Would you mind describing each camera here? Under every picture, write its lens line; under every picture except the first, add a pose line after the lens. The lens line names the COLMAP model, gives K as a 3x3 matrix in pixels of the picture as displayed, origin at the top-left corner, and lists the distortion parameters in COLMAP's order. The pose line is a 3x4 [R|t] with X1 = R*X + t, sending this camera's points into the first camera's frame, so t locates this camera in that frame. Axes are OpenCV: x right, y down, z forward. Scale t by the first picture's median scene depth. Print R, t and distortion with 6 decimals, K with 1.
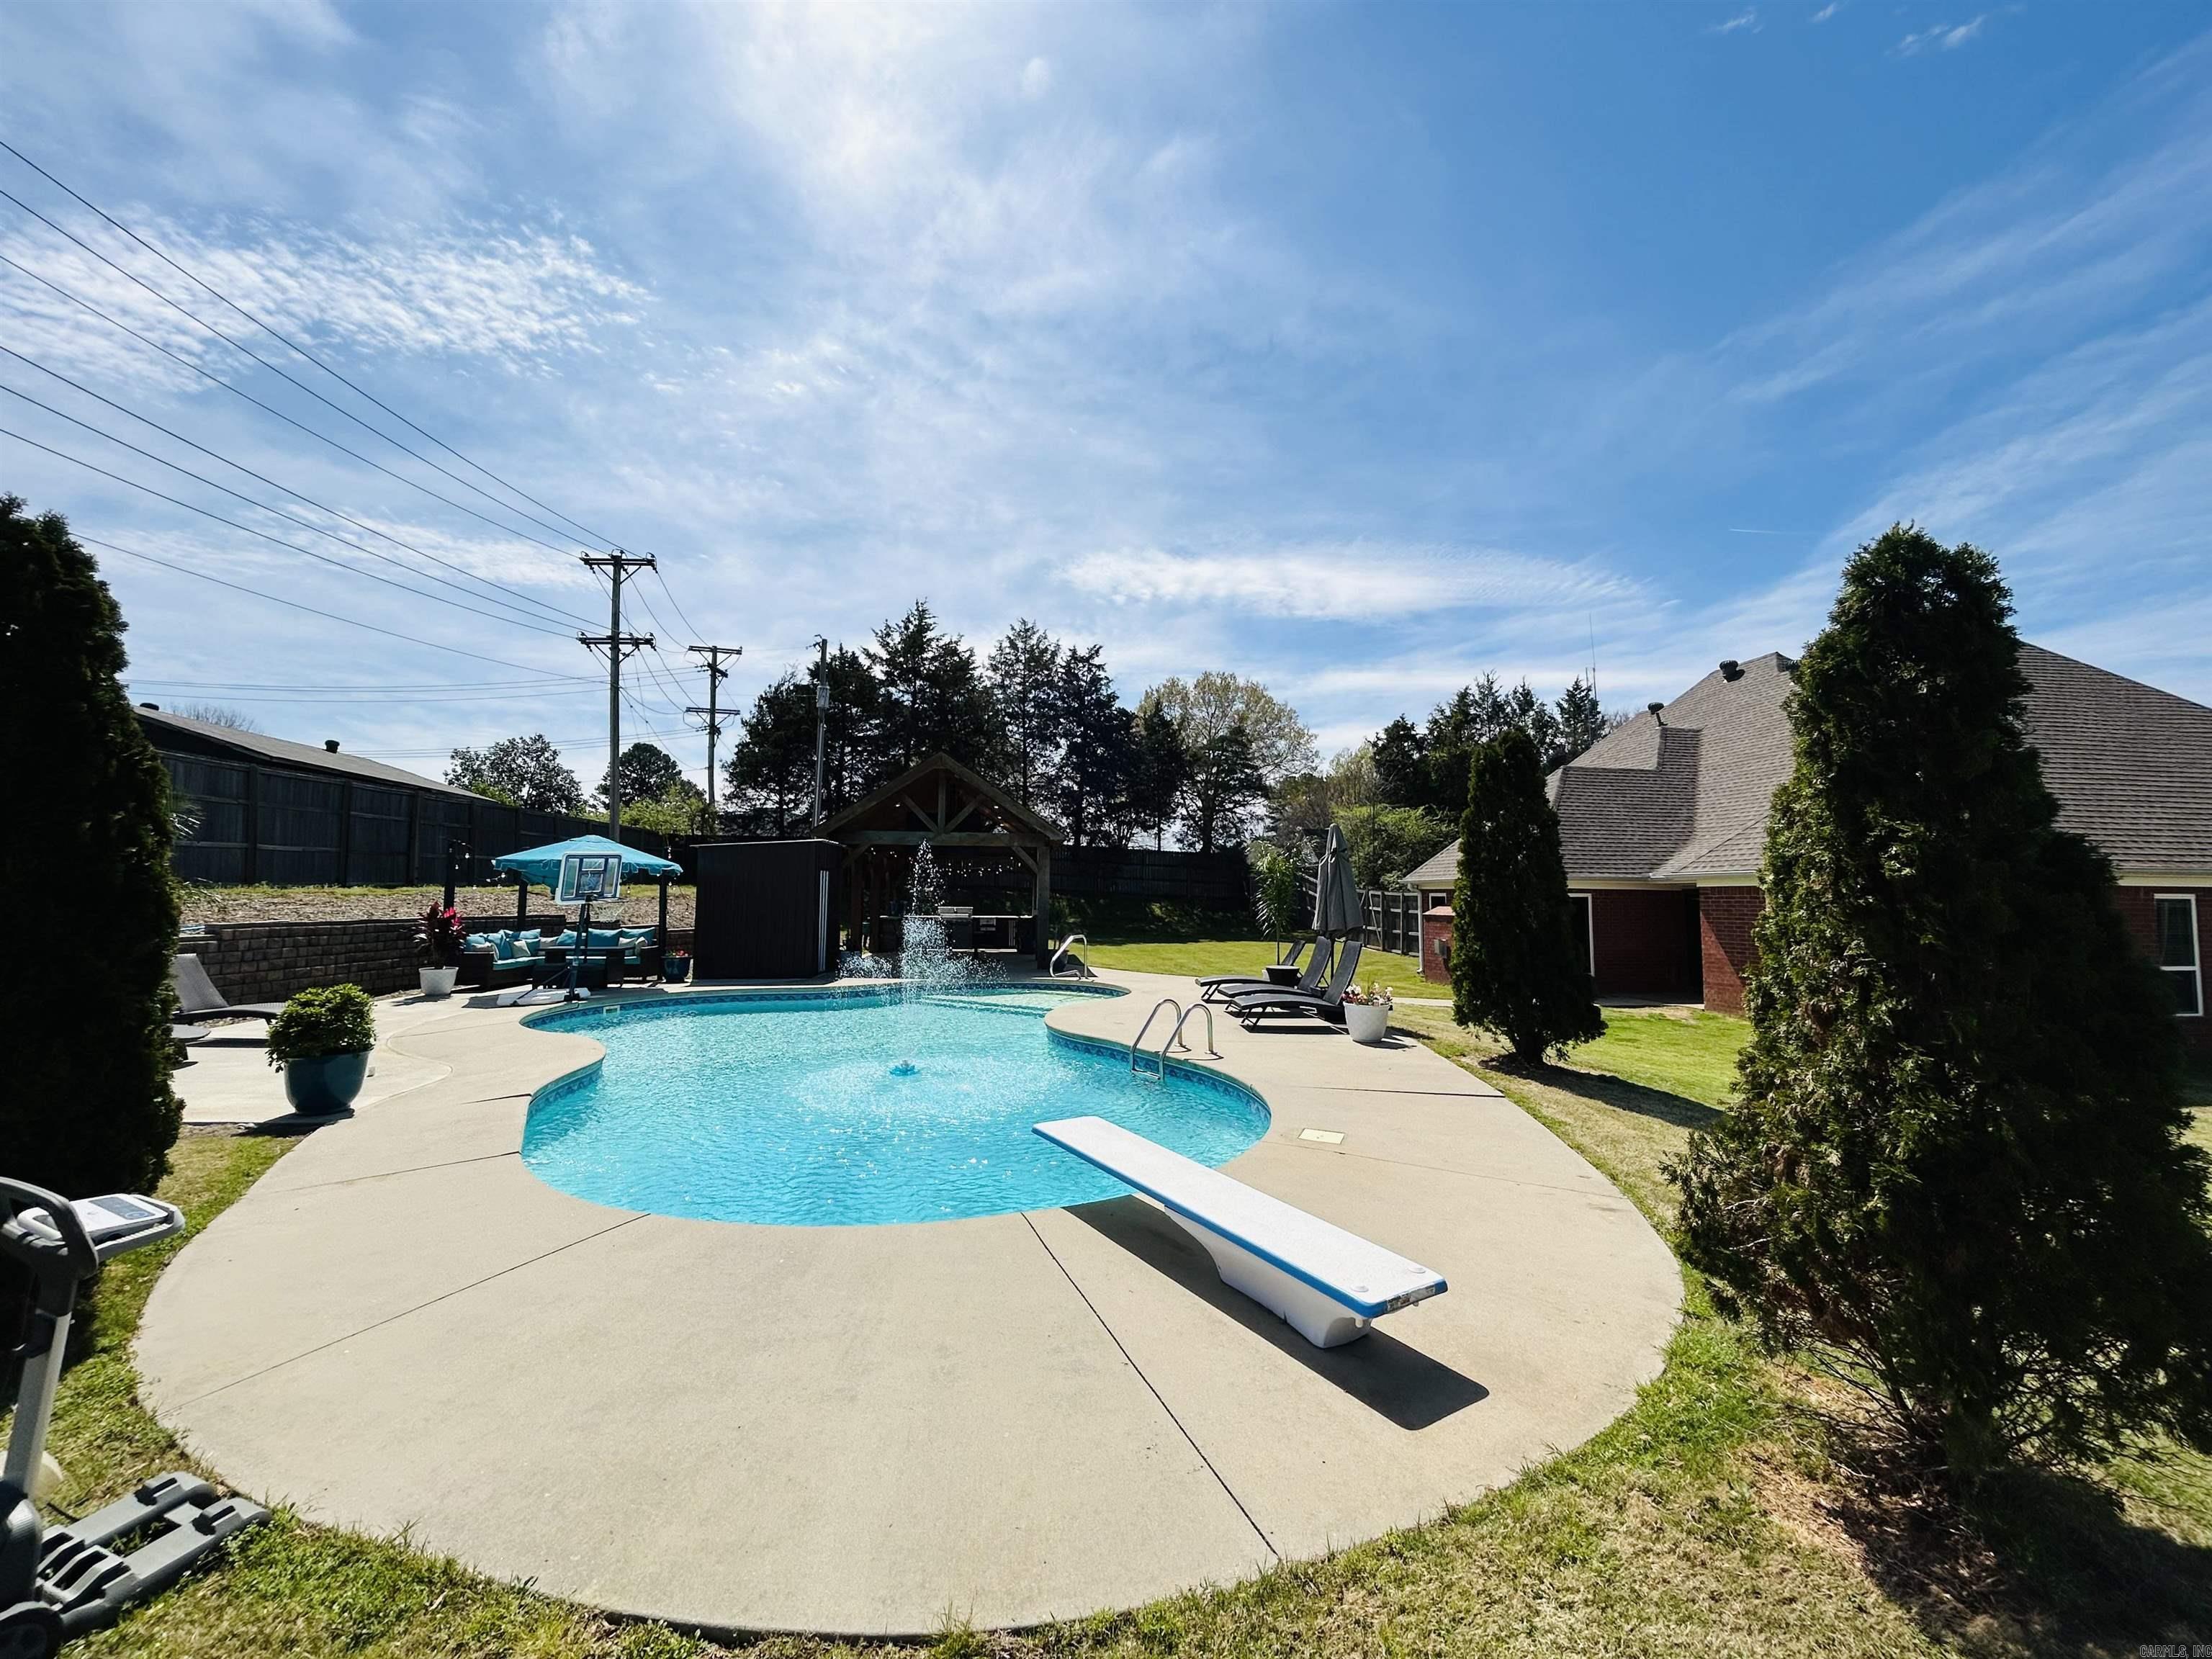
lens RADIAL K [[901.2, 0, 1106.0], [0, 901.2, 829.5], [0, 0, 1]] dist [-0.001796, -0.000164]
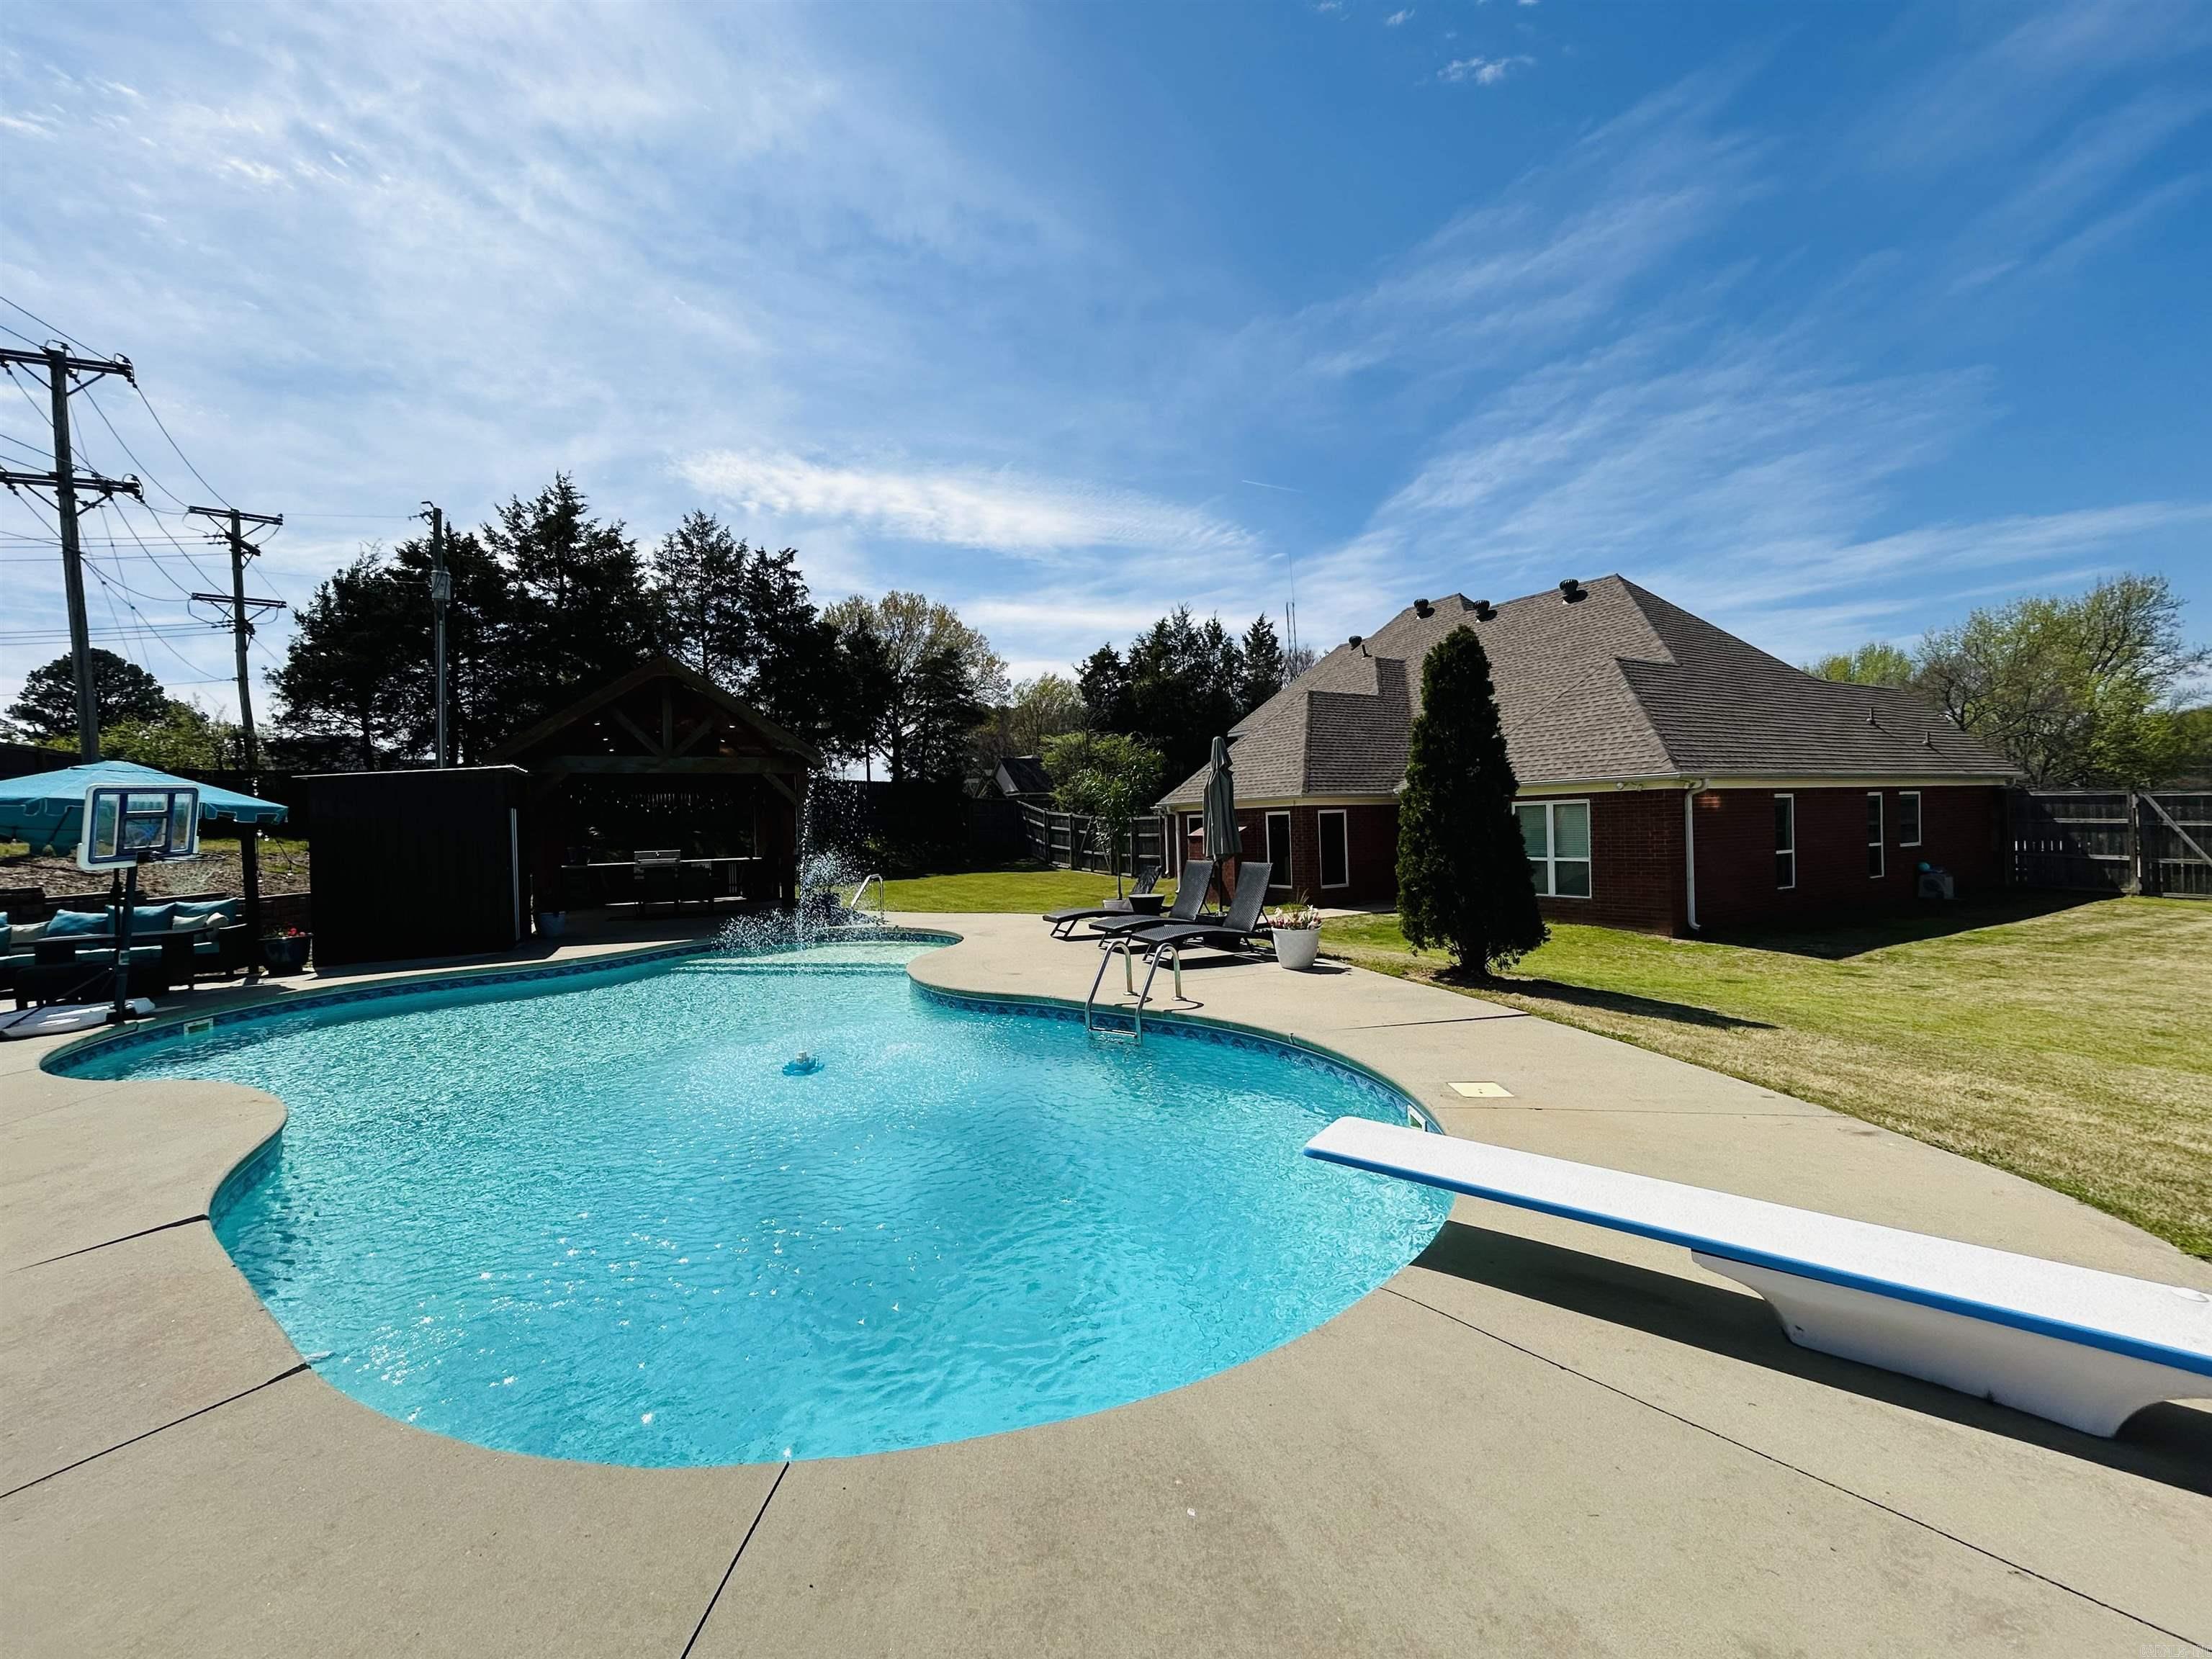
lens RADIAL K [[887.9, 0, 1050.5], [0, 887.9, 863.3], [0, 0, 1]] dist [0.009717, 0.000486]
pose [[0.936286, -0.047380, 0.348029, -0.082294], [0.008218, 0.993544, 0.113152, 0.004782], [-0.351144, -0.103082, 0.930630, 0.062517]]
